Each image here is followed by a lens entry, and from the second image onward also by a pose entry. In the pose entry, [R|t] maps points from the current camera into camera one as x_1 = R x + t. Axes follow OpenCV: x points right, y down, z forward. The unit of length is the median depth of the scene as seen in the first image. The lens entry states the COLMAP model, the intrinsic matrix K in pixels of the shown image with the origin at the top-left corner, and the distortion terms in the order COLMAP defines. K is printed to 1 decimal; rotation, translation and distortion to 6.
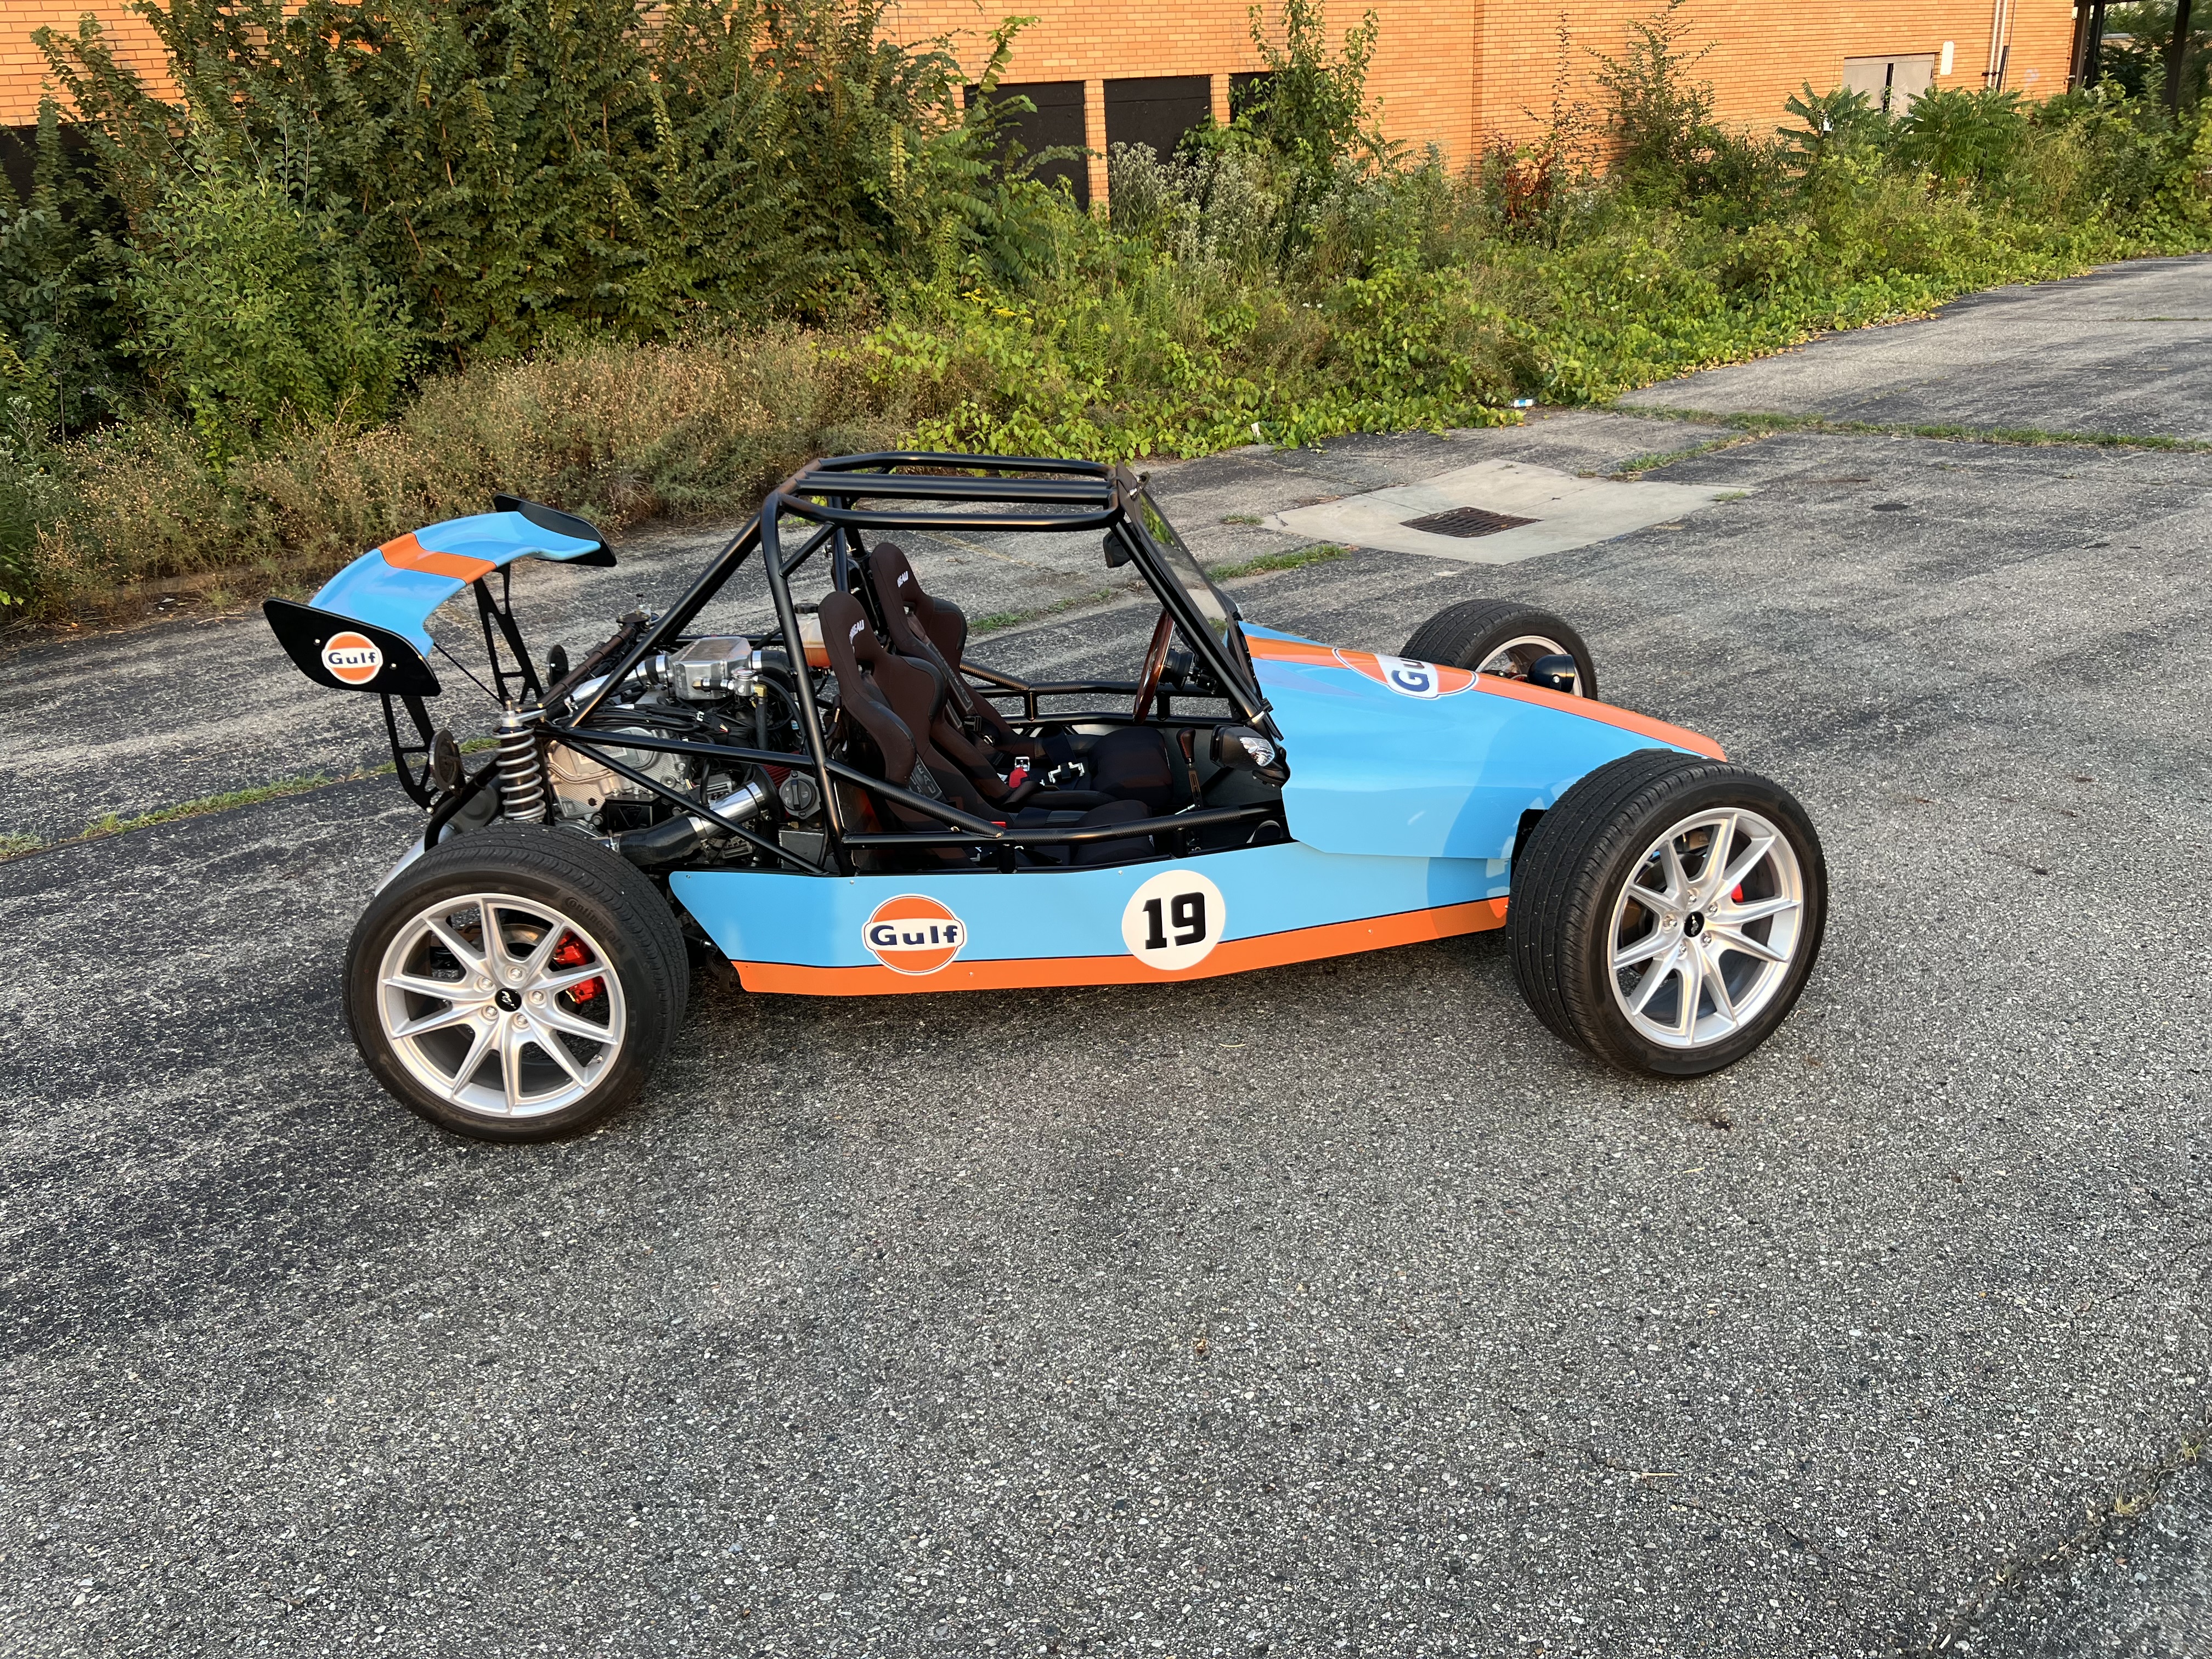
lens RADIAL K [[1628.2, 0, 1106.0], [0, 1628.2, 829.5], [0, 0, 1]] dist [0.035417, -0.059529]
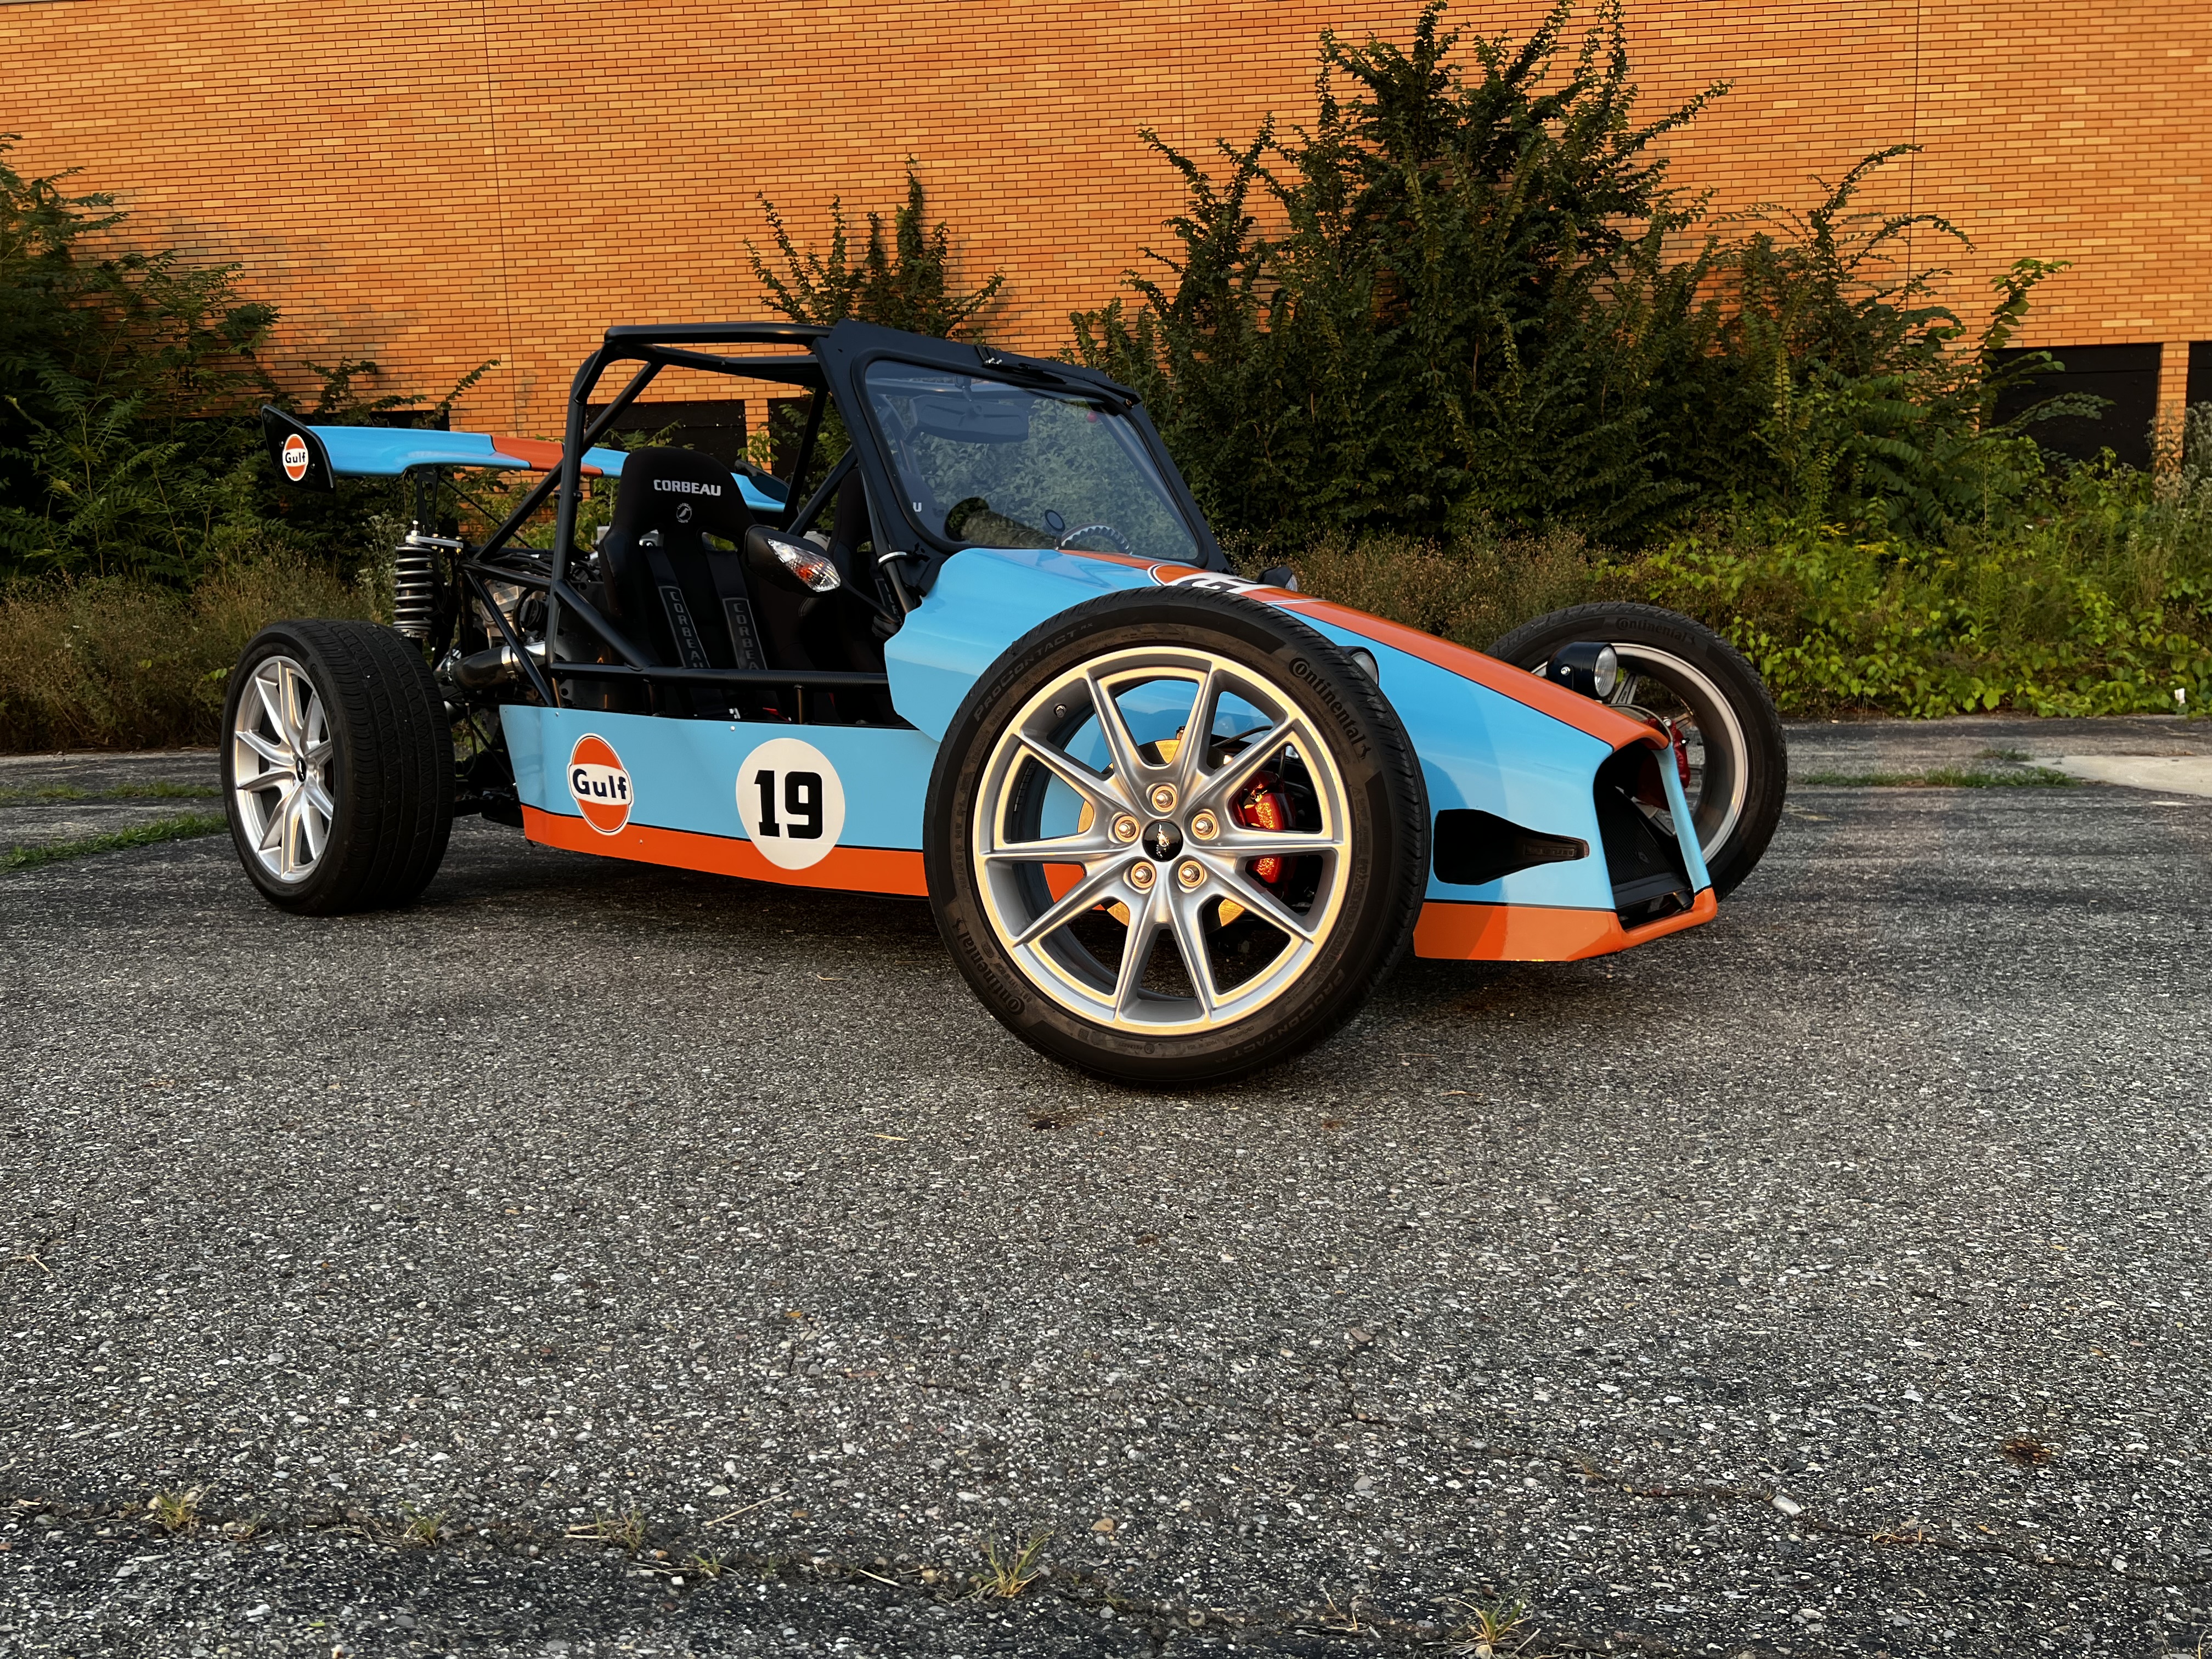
lens RADIAL K [[1674.3, 0, 1106.0], [0, 1674.3, 829.5], [0, 0, 1]] dist [0.005184, 0.003375]
pose [[0.769564, 0.130918, -0.625005, 0.256973], [-0.262615, 0.957044, -0.122886, 0.048183], [0.582069, 0.258704, 0.770887, 0.165895]]
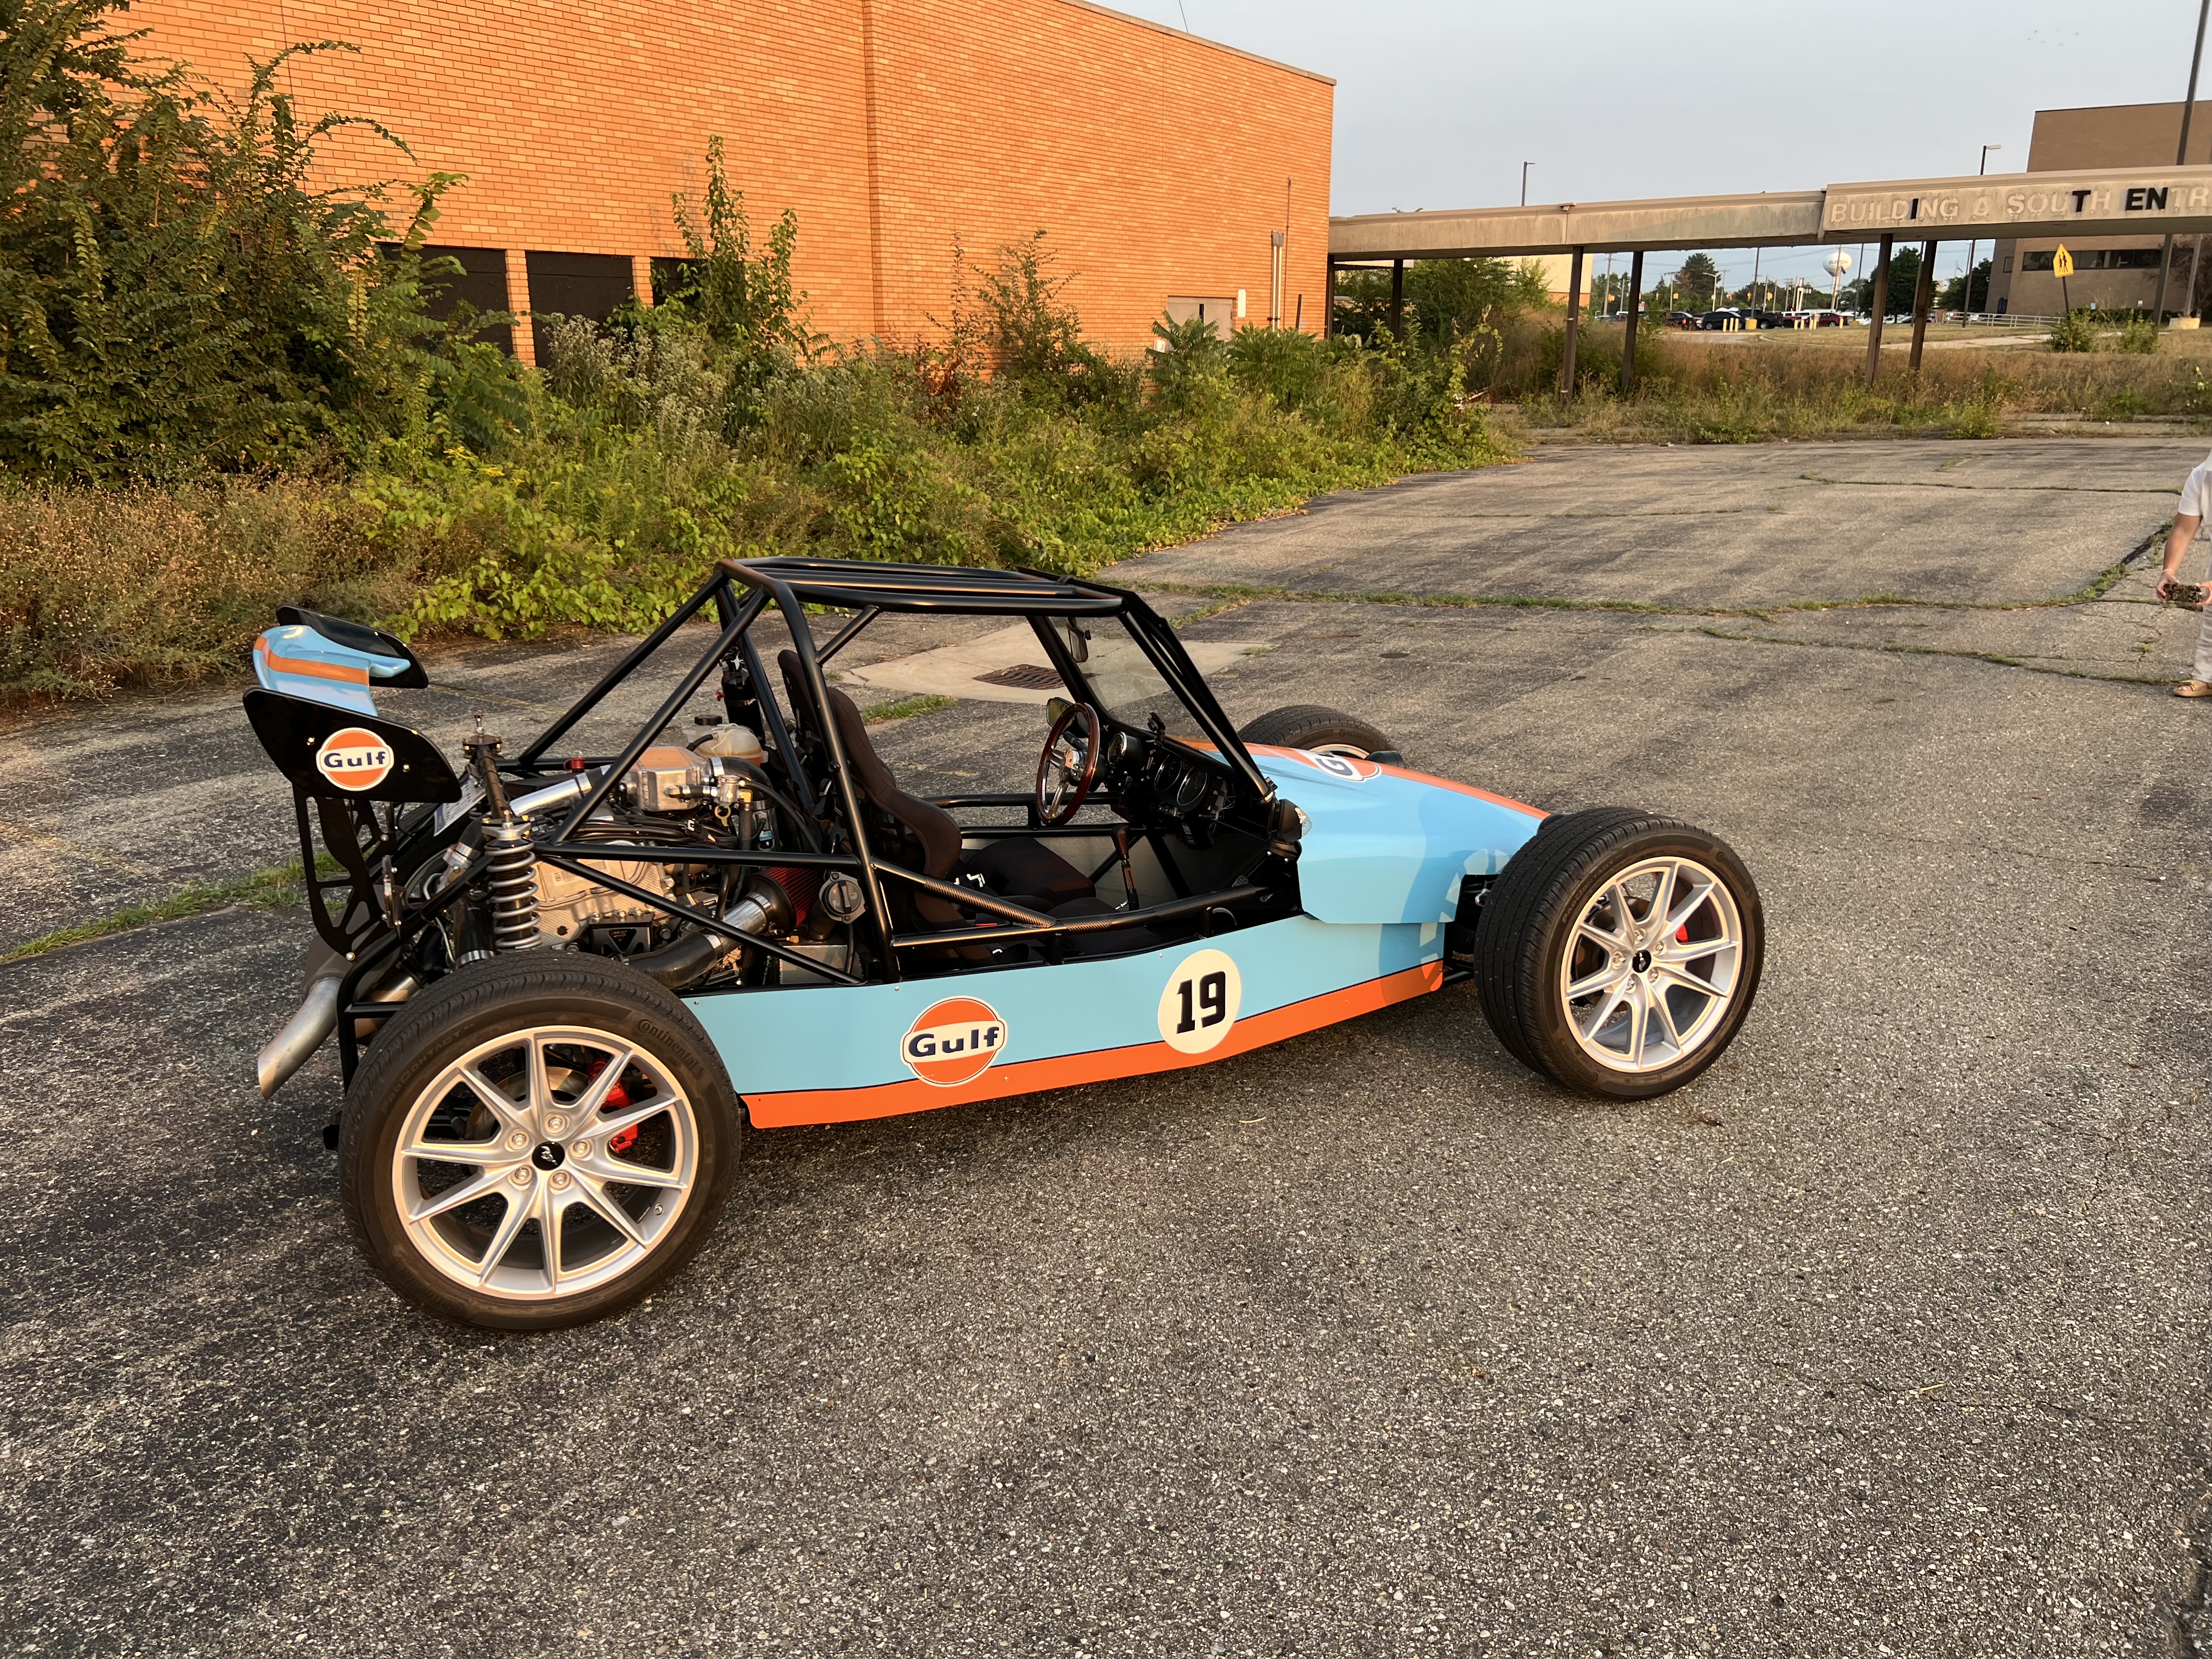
lens RADIAL K [[1633.9, 0, 1111.4], [0, 1633.9, 858.5], [0, 0, 1]] dist [0.029438, -0.046041]
pose [[0.919856, -0.055314, 0.388336, -0.146913], [0.093650, 0.992347, -0.080481, 0.016388], [-0.380912, 0.110399, 0.917997, 0.031553]]
